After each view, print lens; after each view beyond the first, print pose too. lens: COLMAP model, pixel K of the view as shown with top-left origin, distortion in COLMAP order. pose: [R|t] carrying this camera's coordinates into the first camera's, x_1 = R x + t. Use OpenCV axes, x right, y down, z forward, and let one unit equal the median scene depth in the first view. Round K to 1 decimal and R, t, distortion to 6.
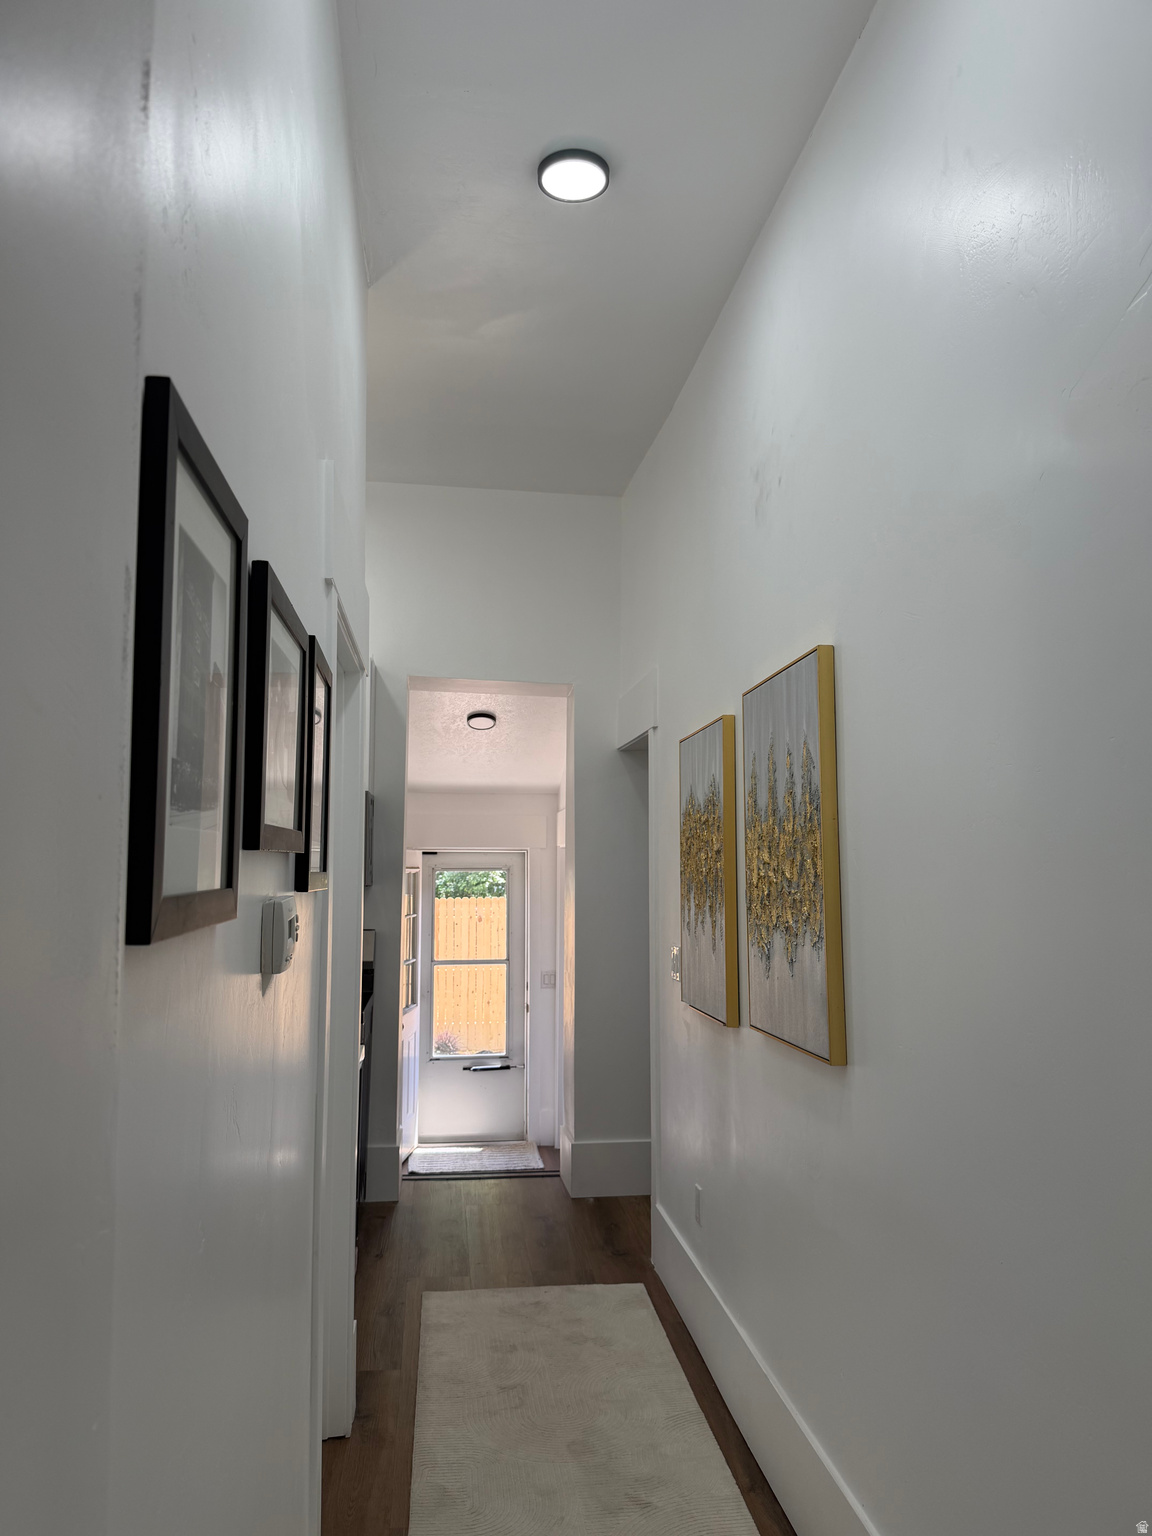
lens RADIAL K [[1077.4, 0, 576.0], [0, 1077.4, 768.0], [0, 0, 1]] dist [0.145185, -0.243919]
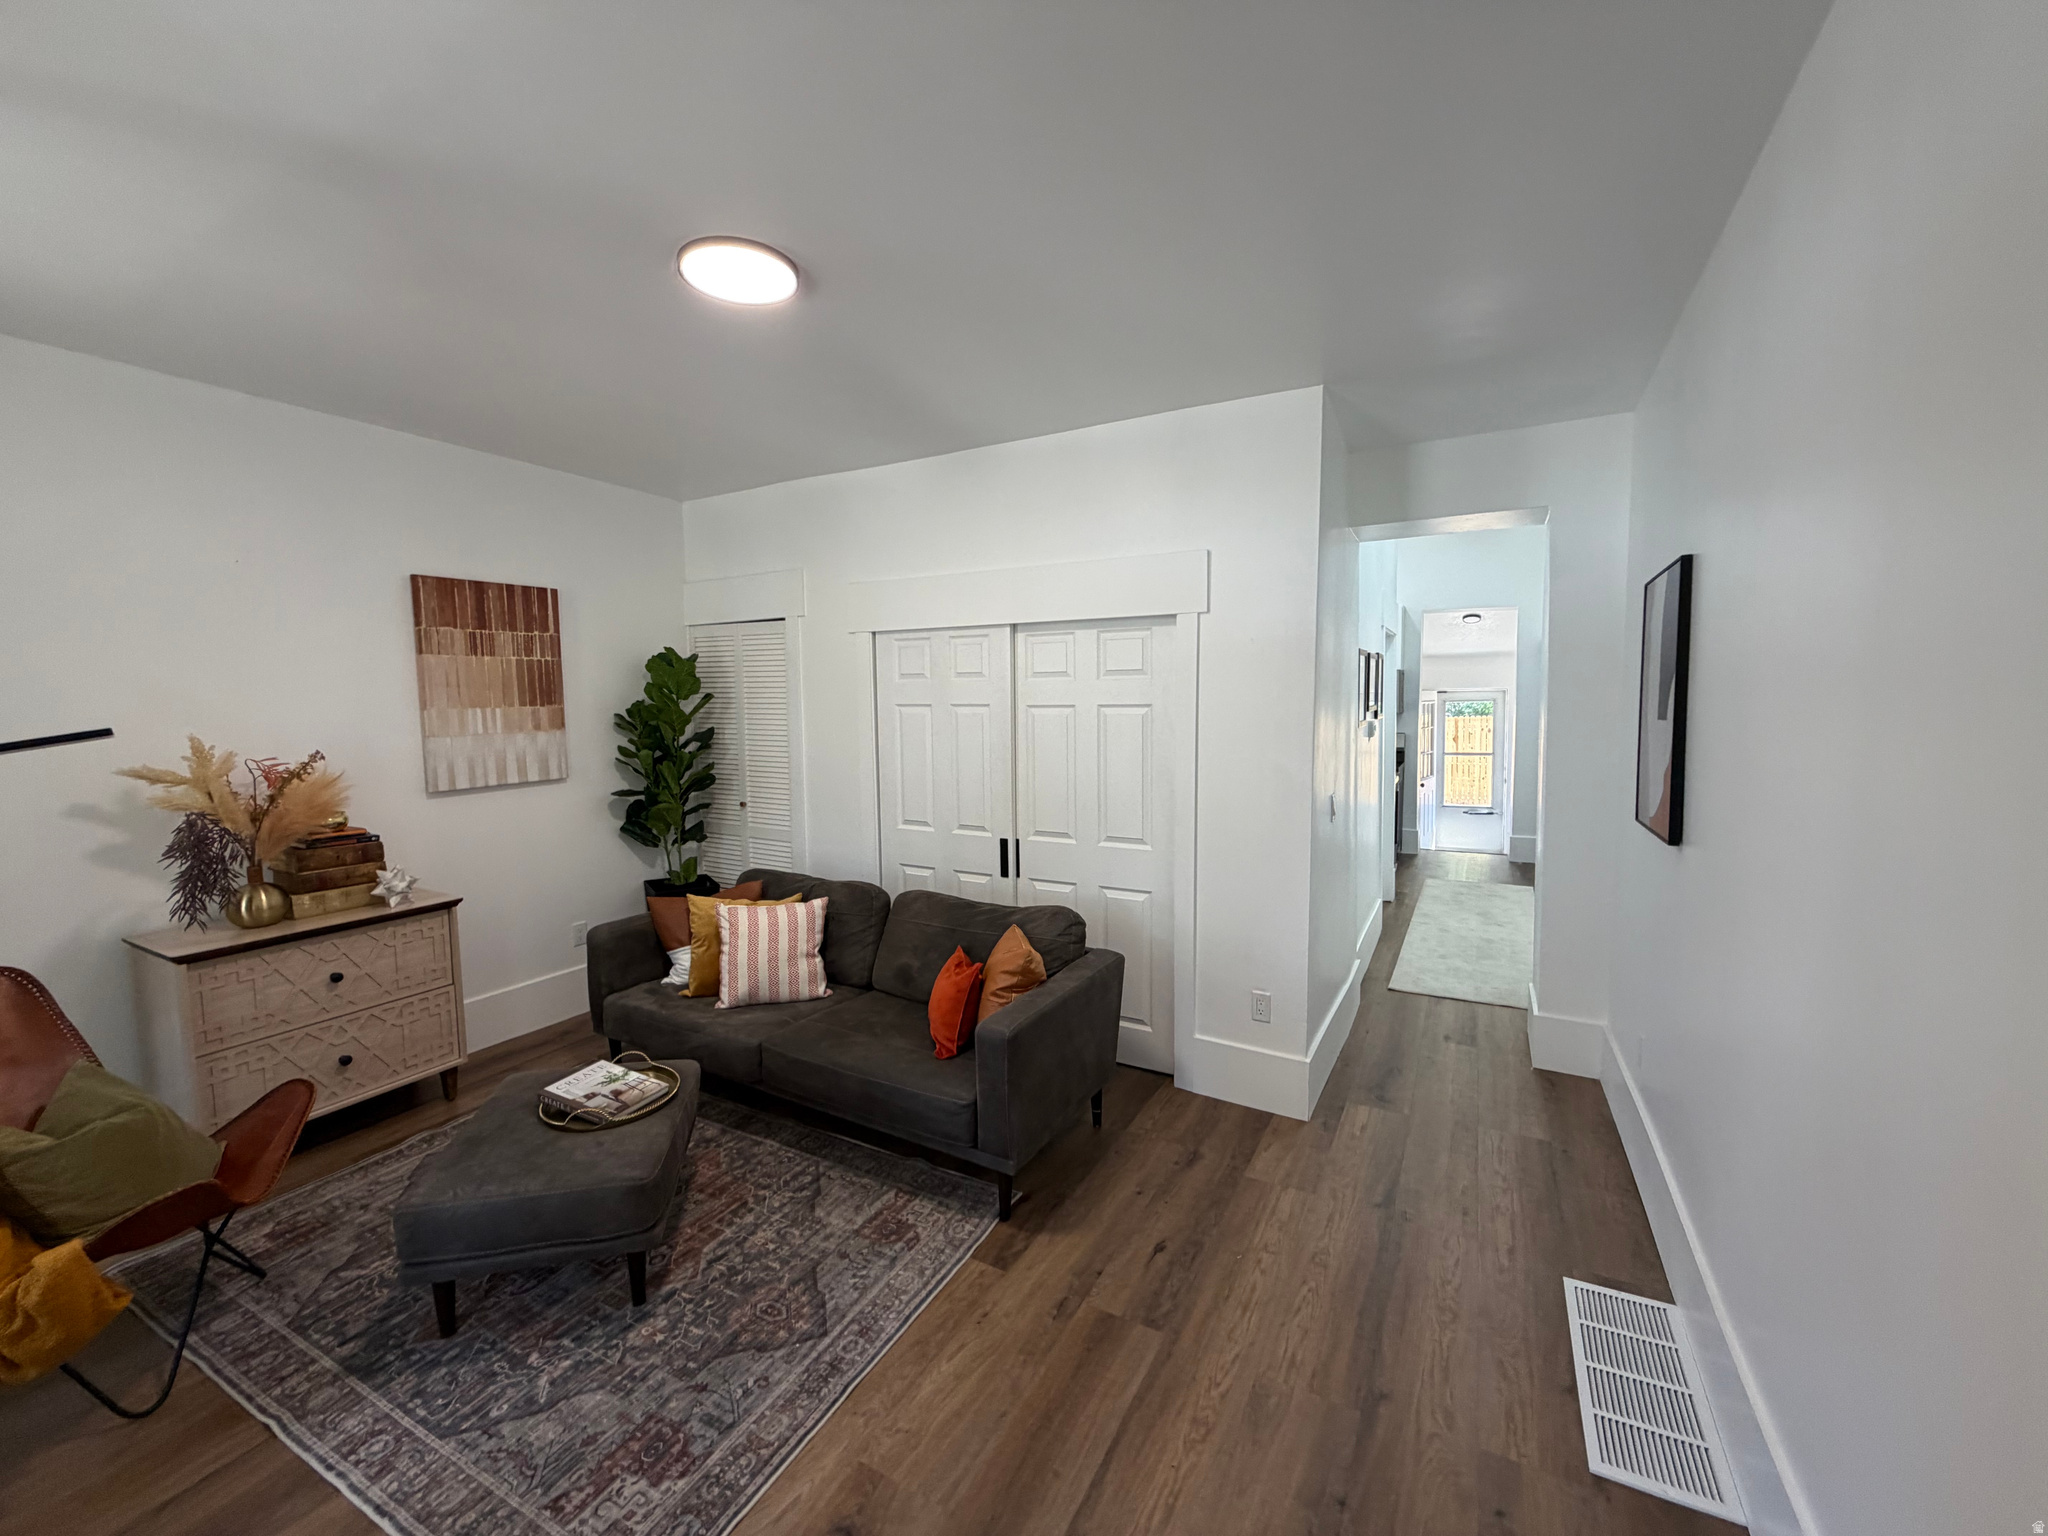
lens RADIAL K [[818.3, 0, 1019.4], [0, 818.3, 765.8], [0, 0, 1]] dist [-0.000162, 0.000794]
pose [[0.805938, 0.026257, -0.591417, 0.160554], [0.079379, 0.985201, 0.151911, -0.093681], [0.586654, -0.169377, 0.791927, -0.736194]]
